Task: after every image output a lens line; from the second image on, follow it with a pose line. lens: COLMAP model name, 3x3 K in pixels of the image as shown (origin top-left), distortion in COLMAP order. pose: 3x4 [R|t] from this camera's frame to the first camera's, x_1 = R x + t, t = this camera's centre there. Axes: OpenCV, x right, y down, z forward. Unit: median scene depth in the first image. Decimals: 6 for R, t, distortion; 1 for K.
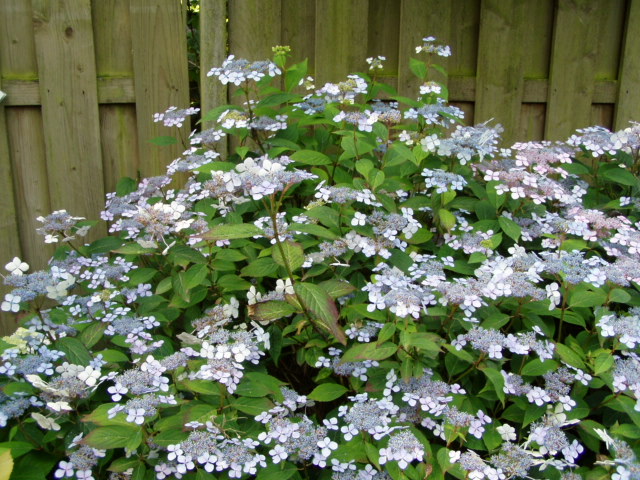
lens RADIAL K [[698.8, 0, 320.0], [0, 698.8, 240.0], [0, 0, 1]] dist [-0.166039, -0.005207]
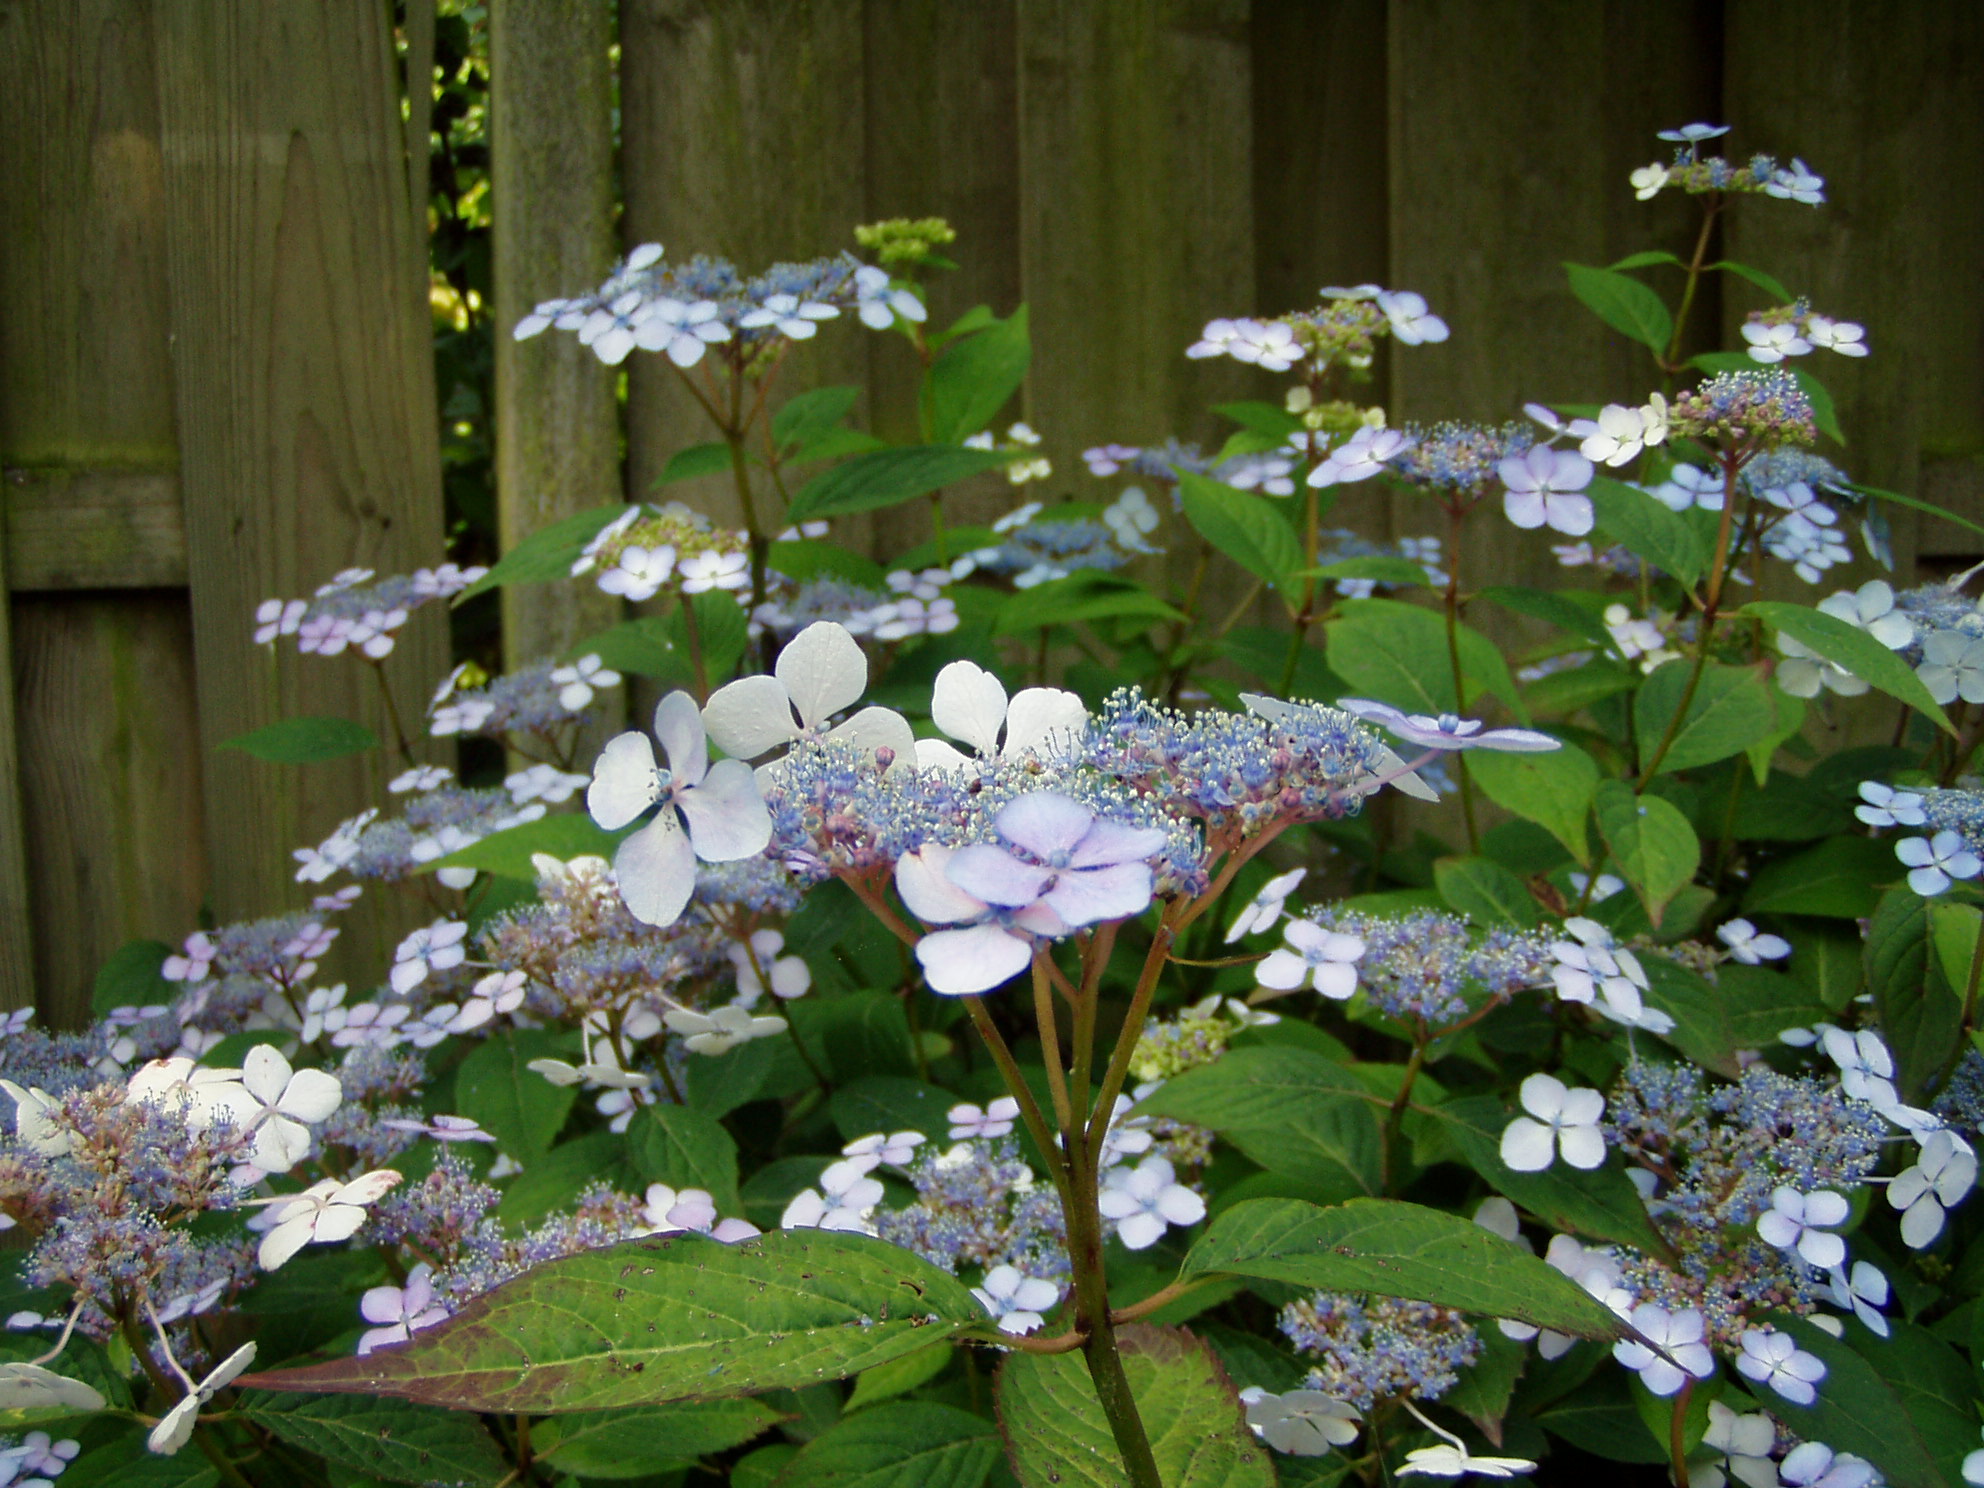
lens RADIAL K [[2322.2, 0, 964.2], [0, 2322.2, 741.4], [0, 0, 1]] dist [-0.171166, 0.301238]
pose [[0.999285, -0.033873, 0.016825, -0.055735], [0.036385, 0.982412, -0.183146, -0.019306], [-0.010326, 0.183628, 0.982942, 0.396959]]
